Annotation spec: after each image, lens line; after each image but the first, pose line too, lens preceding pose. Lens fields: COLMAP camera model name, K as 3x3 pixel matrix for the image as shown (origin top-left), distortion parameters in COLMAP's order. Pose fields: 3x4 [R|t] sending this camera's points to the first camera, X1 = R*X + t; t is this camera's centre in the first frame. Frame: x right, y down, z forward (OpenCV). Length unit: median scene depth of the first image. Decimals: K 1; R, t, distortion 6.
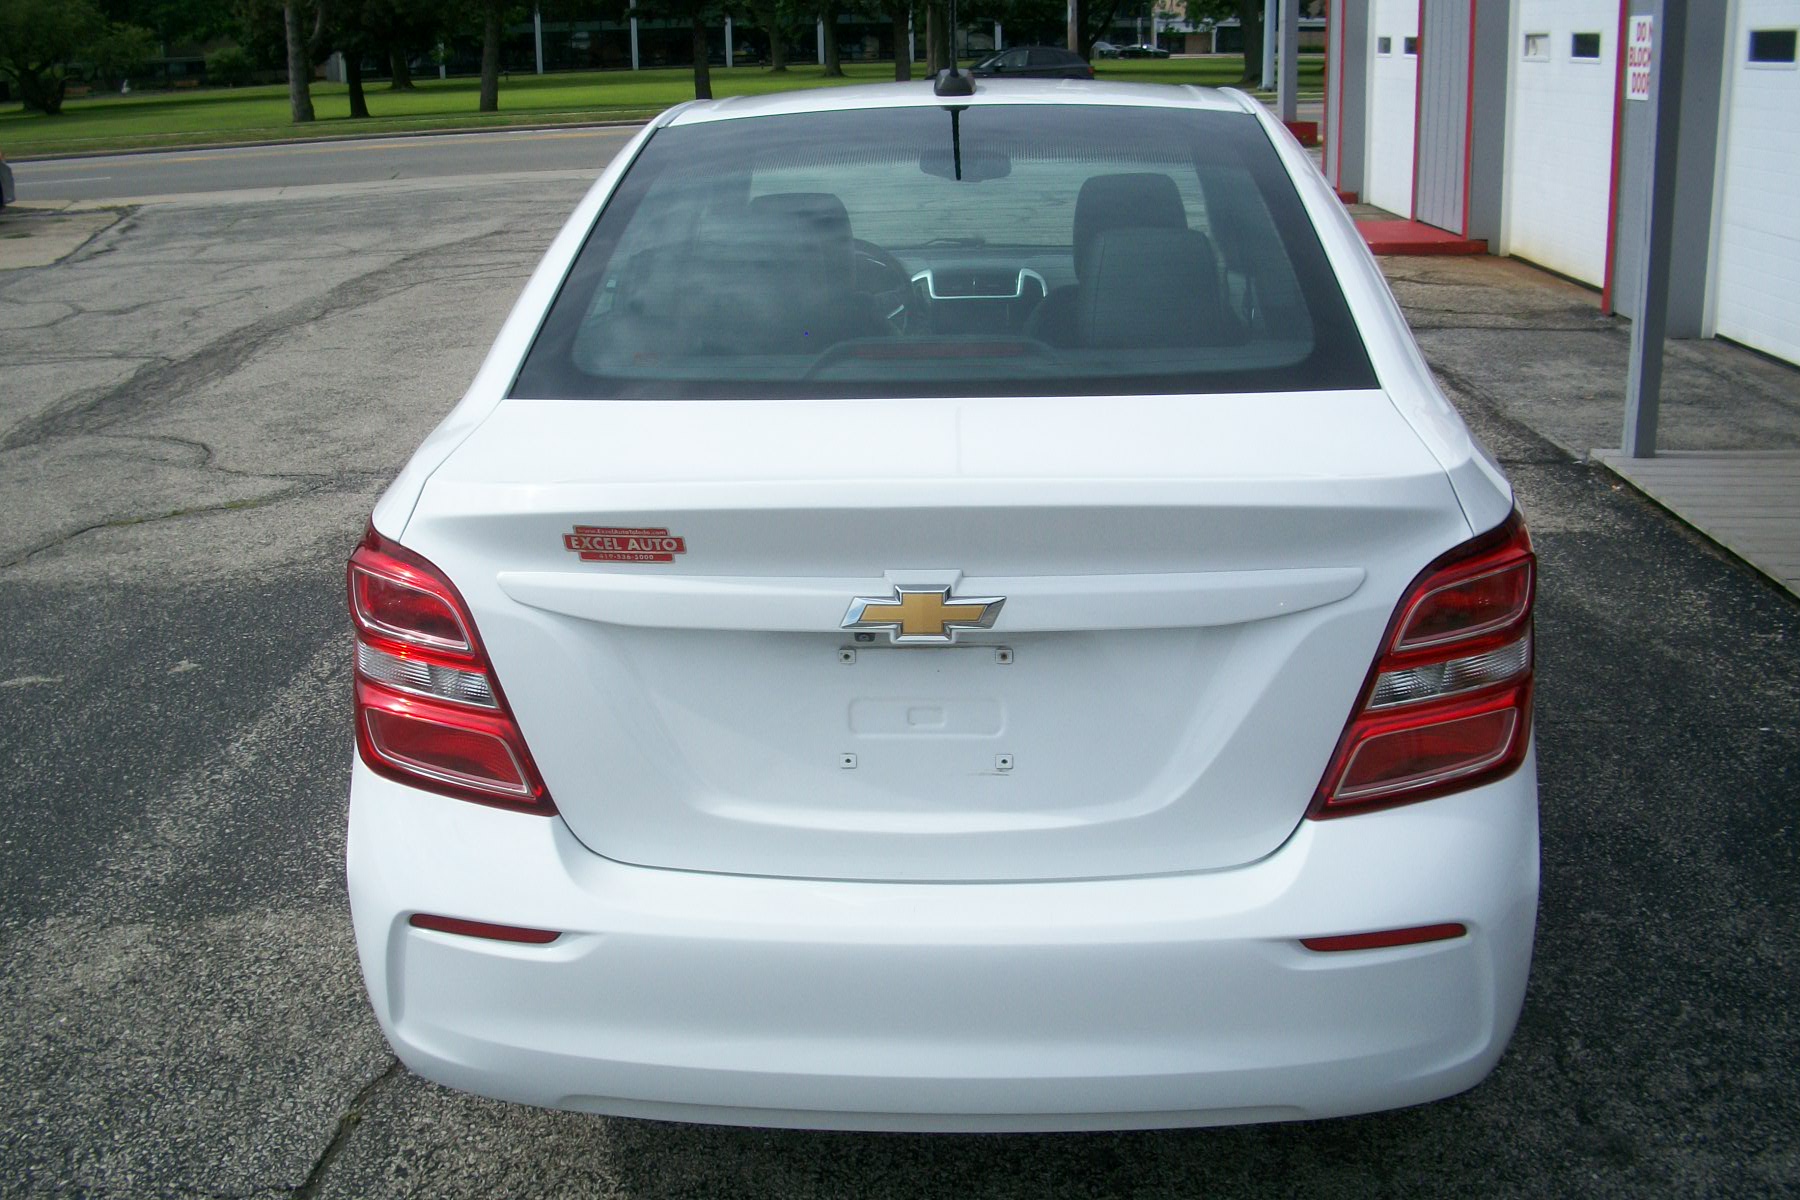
lens RADIAL K [[1819.8, 0, 892.7], [0, 1819.8, 605.5], [0, 0, 1]] dist [-0.088523, 0.000000]
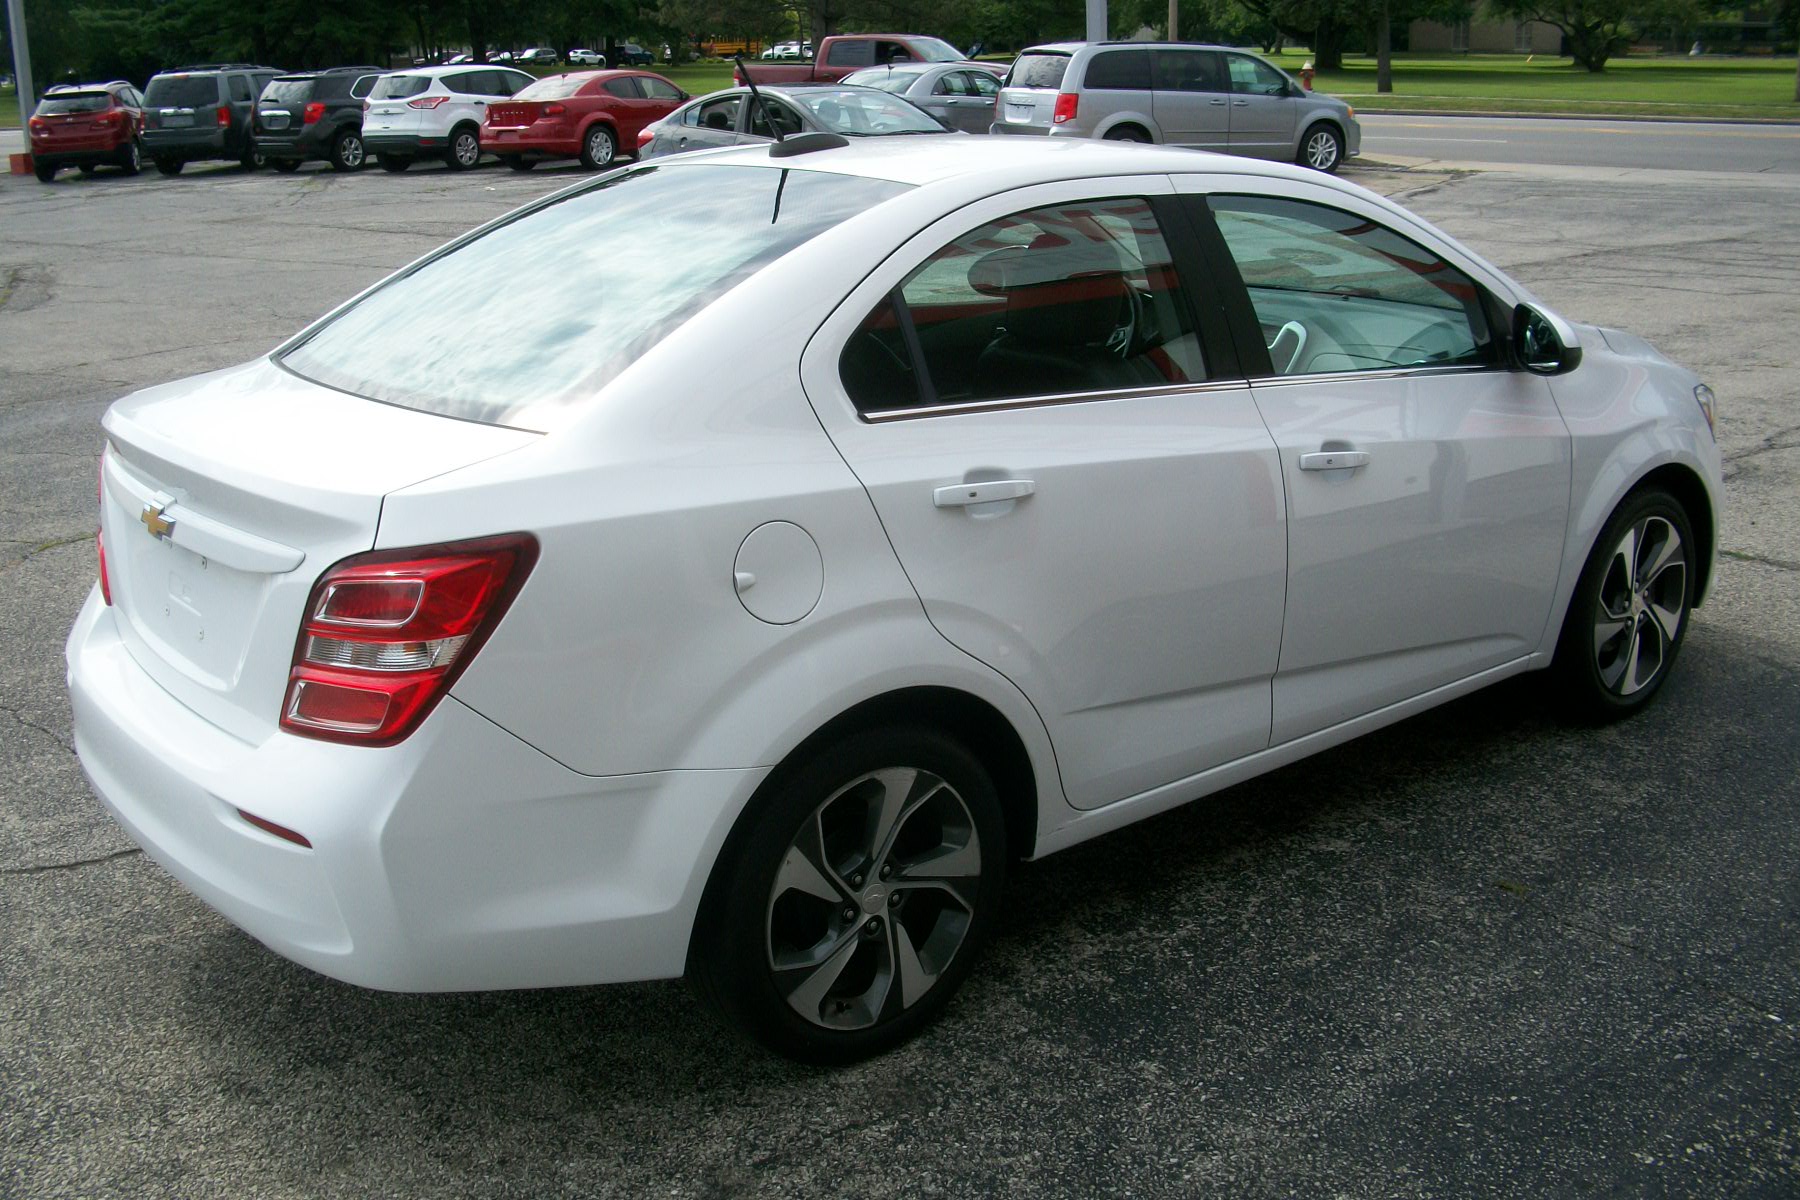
lens RADIAL K [[1819.8, 0, 891.7], [0, 1819.8, 593.0], [0, 0, 1]] dist [-0.088523, 0.000000]
pose [[0.703820, 0.228274, -0.672703, 0.830884], [-0.219714, 0.970483, 0.099445, -0.124354], [0.675547, 0.077811, 0.733200, 0.188357]]
